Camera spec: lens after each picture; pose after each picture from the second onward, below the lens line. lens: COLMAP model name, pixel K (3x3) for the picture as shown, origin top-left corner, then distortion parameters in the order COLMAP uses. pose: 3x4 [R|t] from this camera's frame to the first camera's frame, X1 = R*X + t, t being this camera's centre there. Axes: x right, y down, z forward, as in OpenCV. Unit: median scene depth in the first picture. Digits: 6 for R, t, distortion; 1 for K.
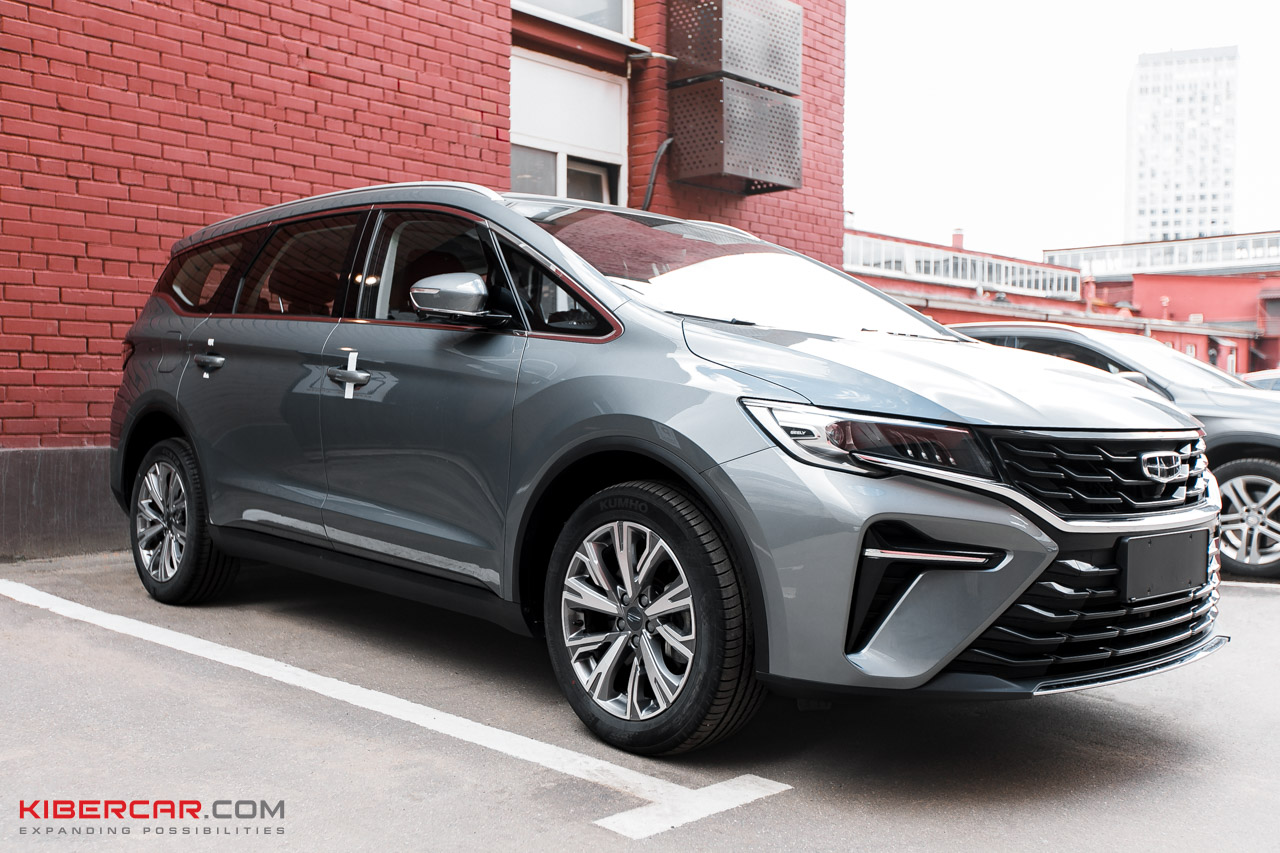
lens RADIAL K [[1224.6, 0, 648.1], [0, 1224.6, 401.0], [0, 0, 1]] dist [0.037462, 0.000000]
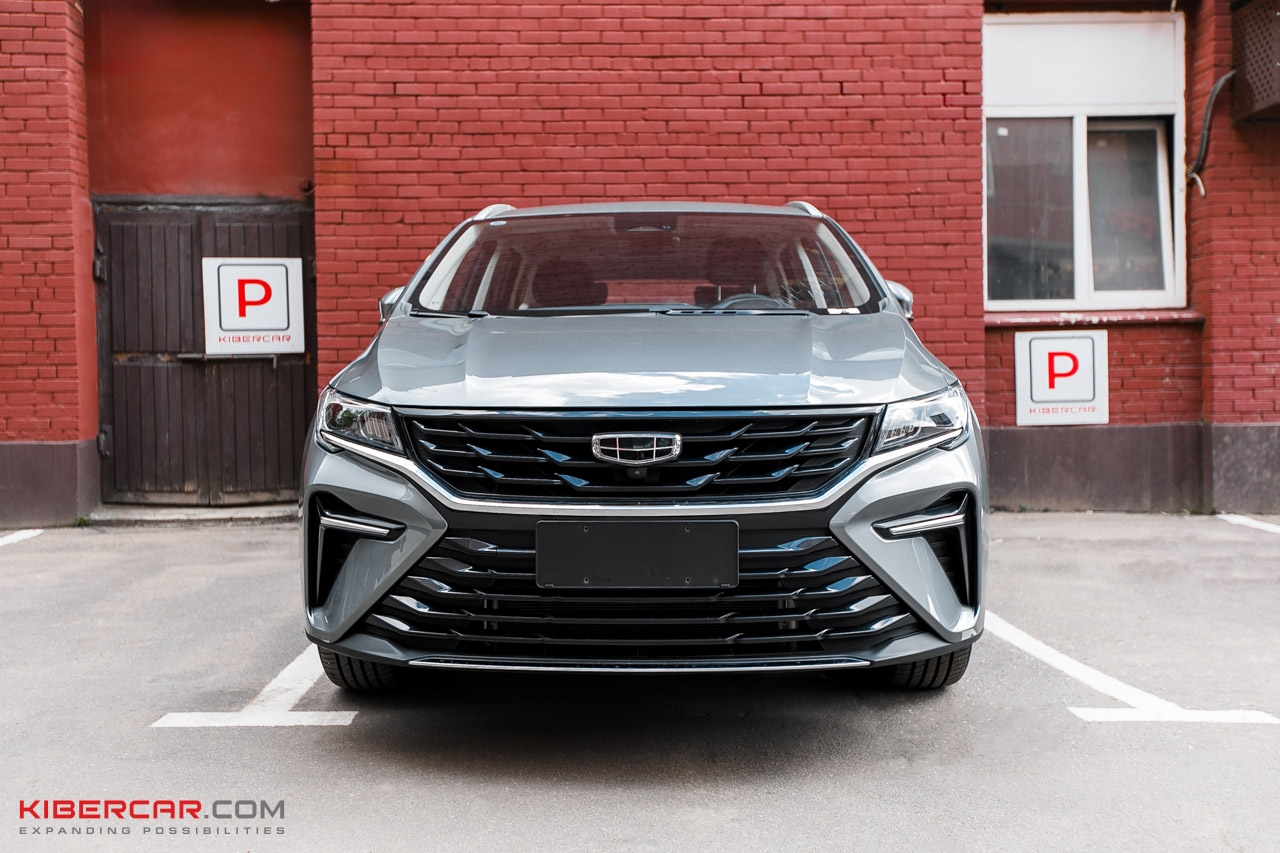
lens RADIAL K [[1224.6, 0, 651.4], [0, 1224.6, 418.2], [0, 0, 1]] dist [0.037462, 0.000000]
pose [[0.708182, -0.003965, -0.706019, 0.450260], [0.017026, 0.999789, 0.011464, 0.008719], [0.705825, -0.020140, 0.708100, 0.155895]]
